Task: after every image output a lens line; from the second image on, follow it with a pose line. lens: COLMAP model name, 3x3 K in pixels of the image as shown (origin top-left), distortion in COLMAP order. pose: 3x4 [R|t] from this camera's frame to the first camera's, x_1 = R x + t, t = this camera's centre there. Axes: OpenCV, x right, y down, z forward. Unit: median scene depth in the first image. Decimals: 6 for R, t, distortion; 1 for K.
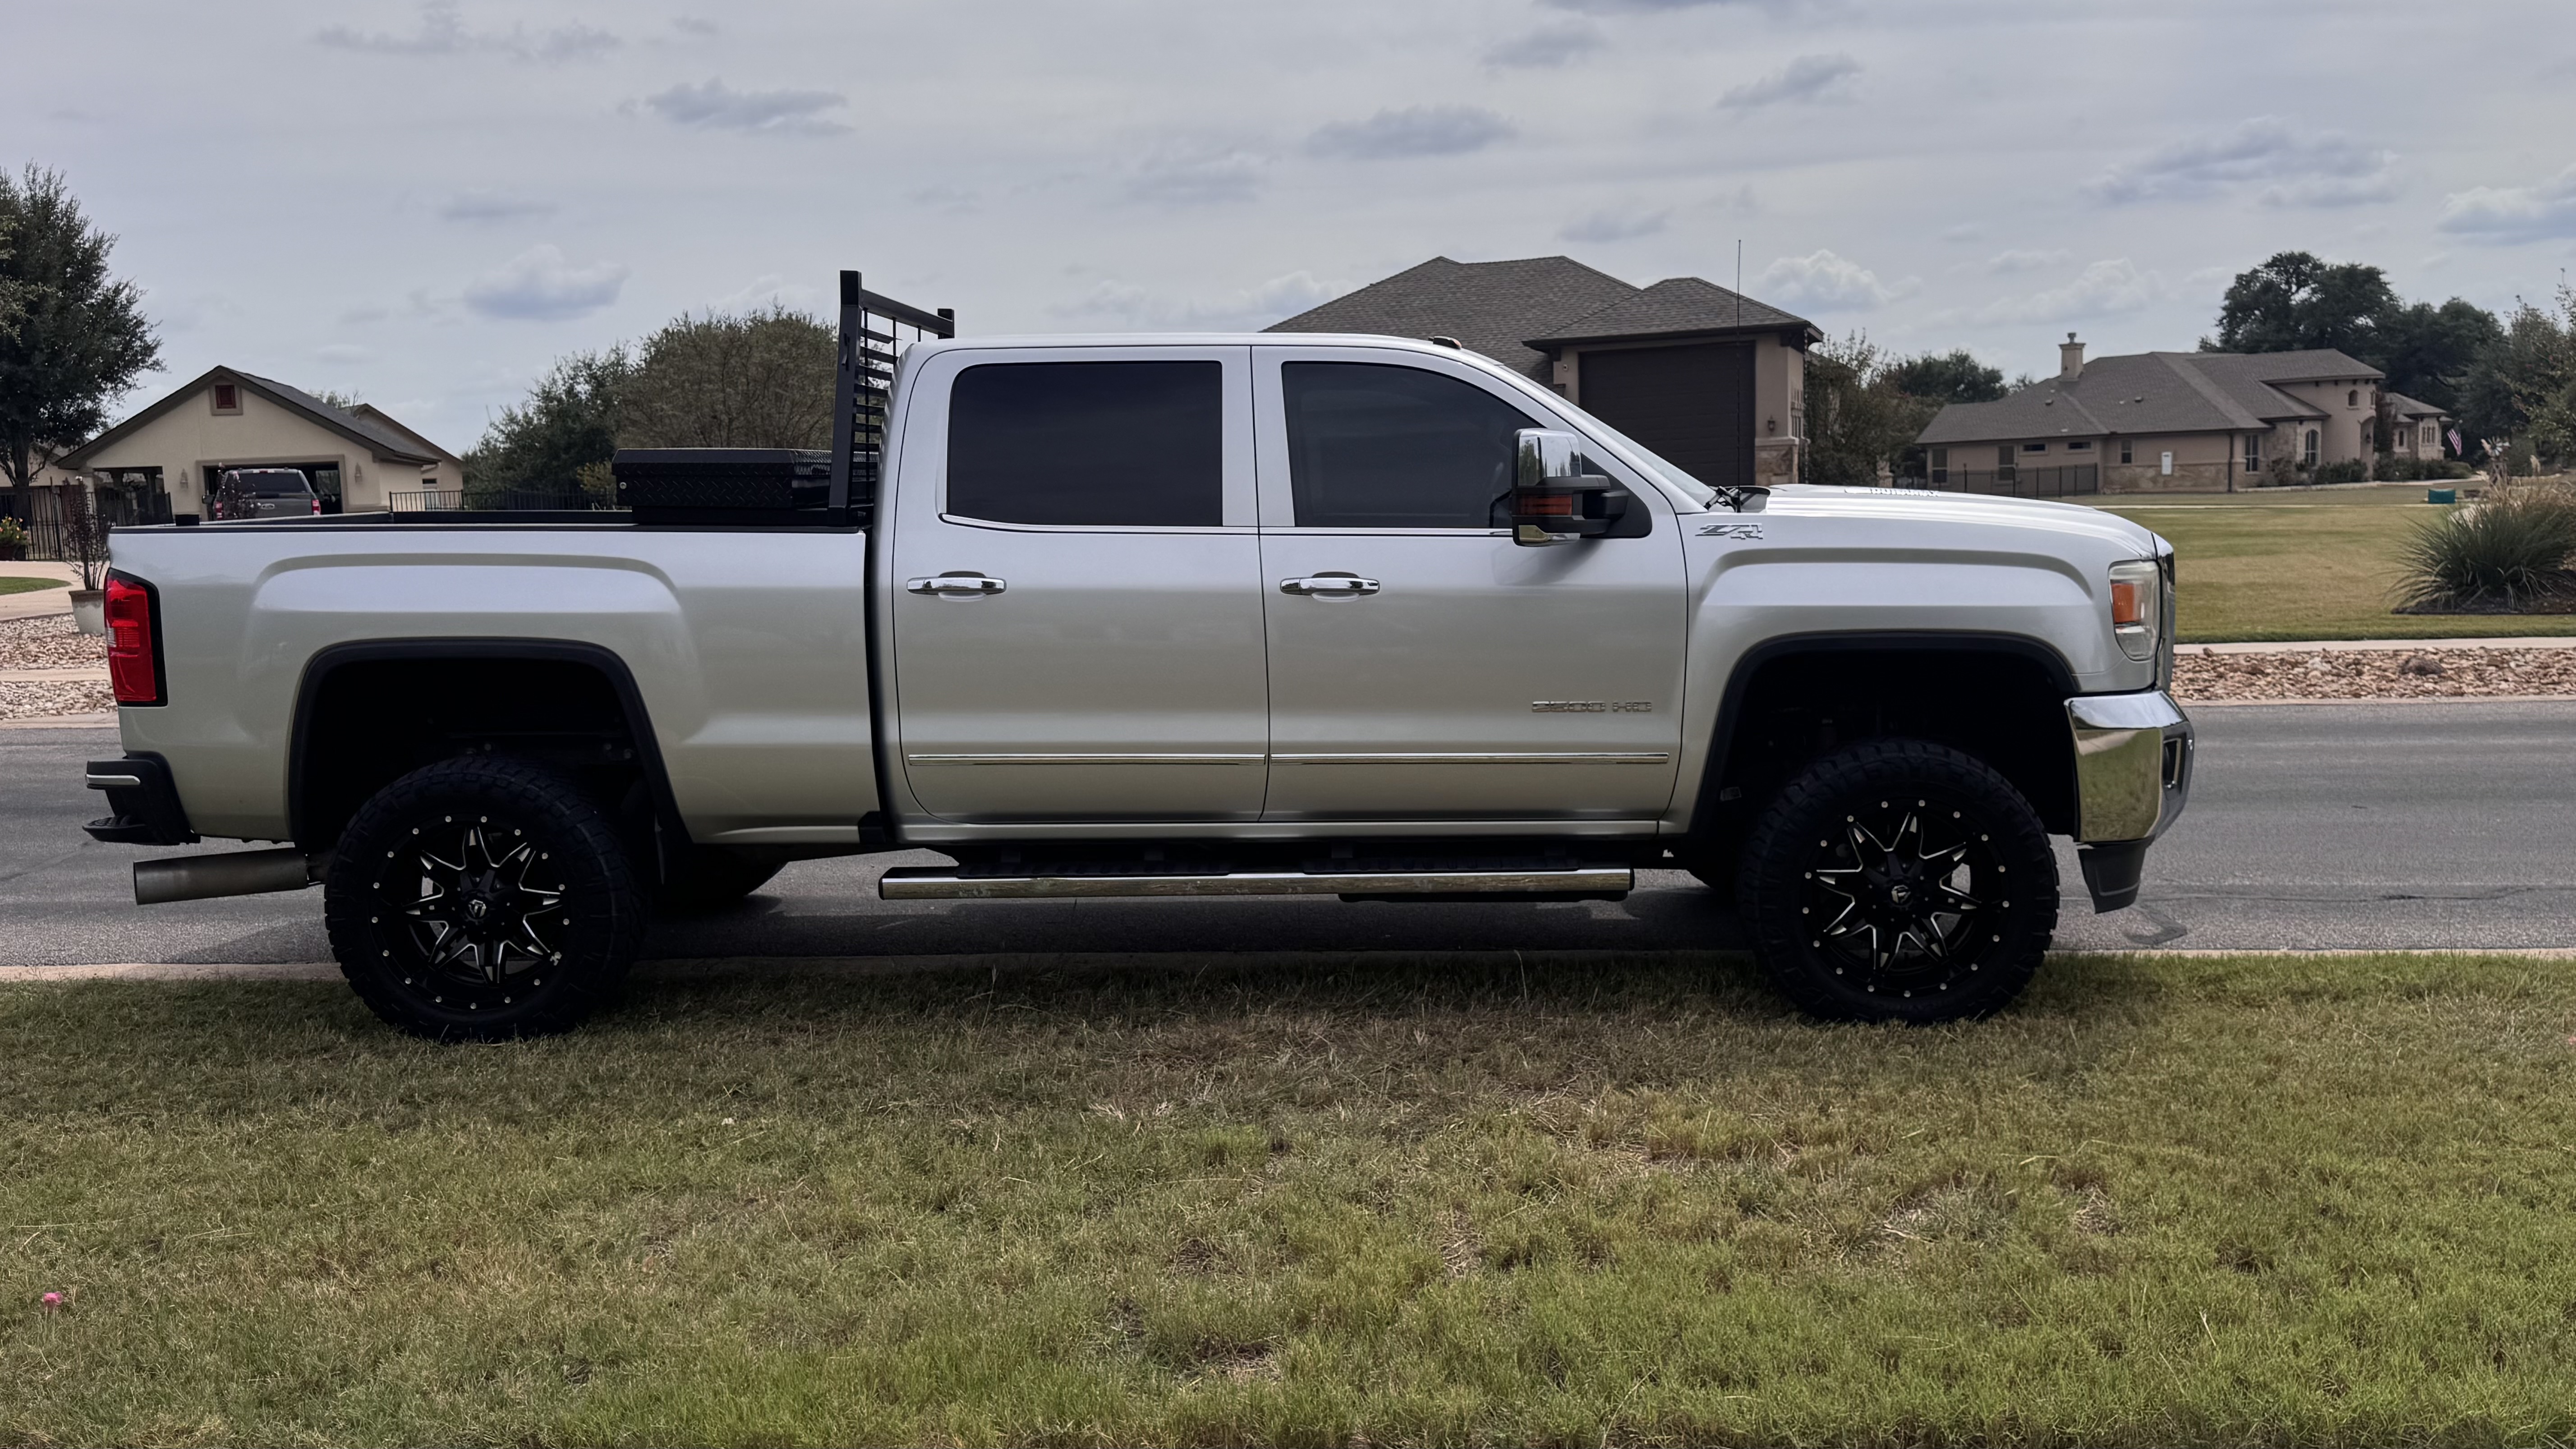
lens RADIAL K [[2086.5, 0, 1288.0], [0, 2086.5, 724.5], [0, 0, 1]] dist [0.152576, -0.257007]
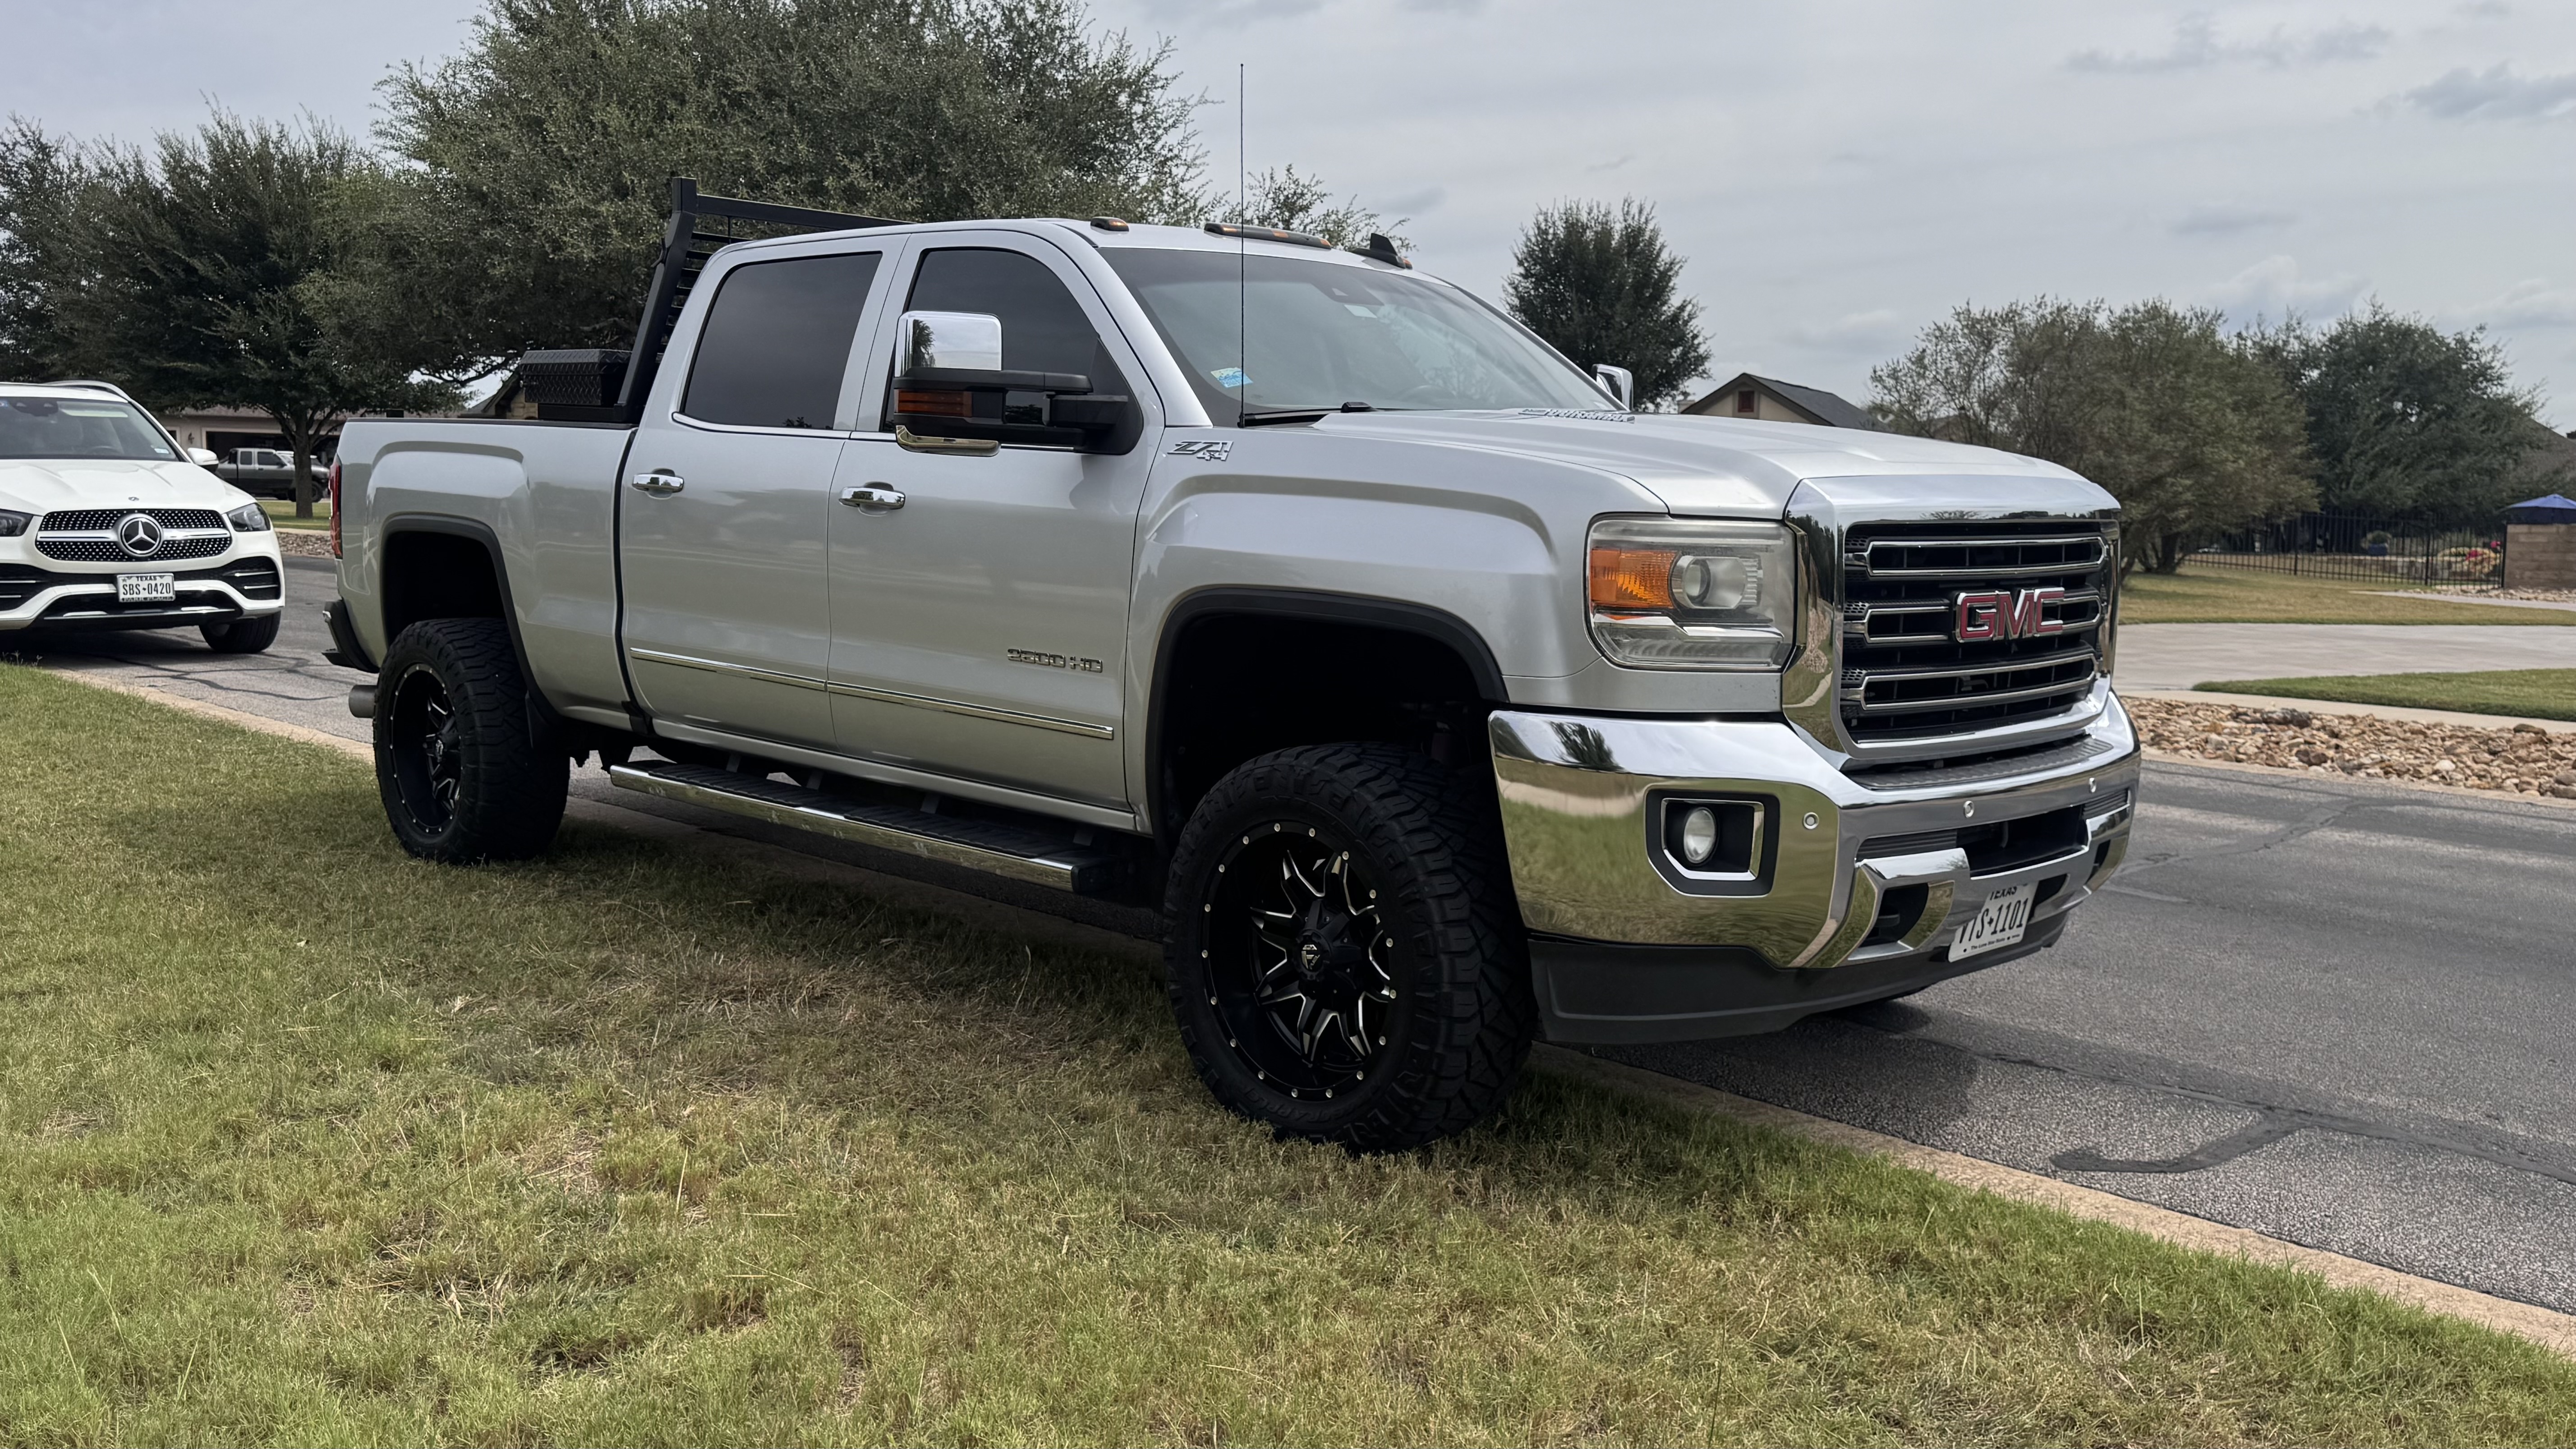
lens RADIAL K [[2086.5, 0, 1288.0], [0, 2086.5, 724.5], [0, 0, 1]] dist [0.152576, -0.257007]
pose [[0.734804, 0.111069, -0.669124, 0.749227], [-0.115524, 0.992581, 0.037896, -0.024662], [0.668369, 0.049454, 0.742184, 0.454828]]
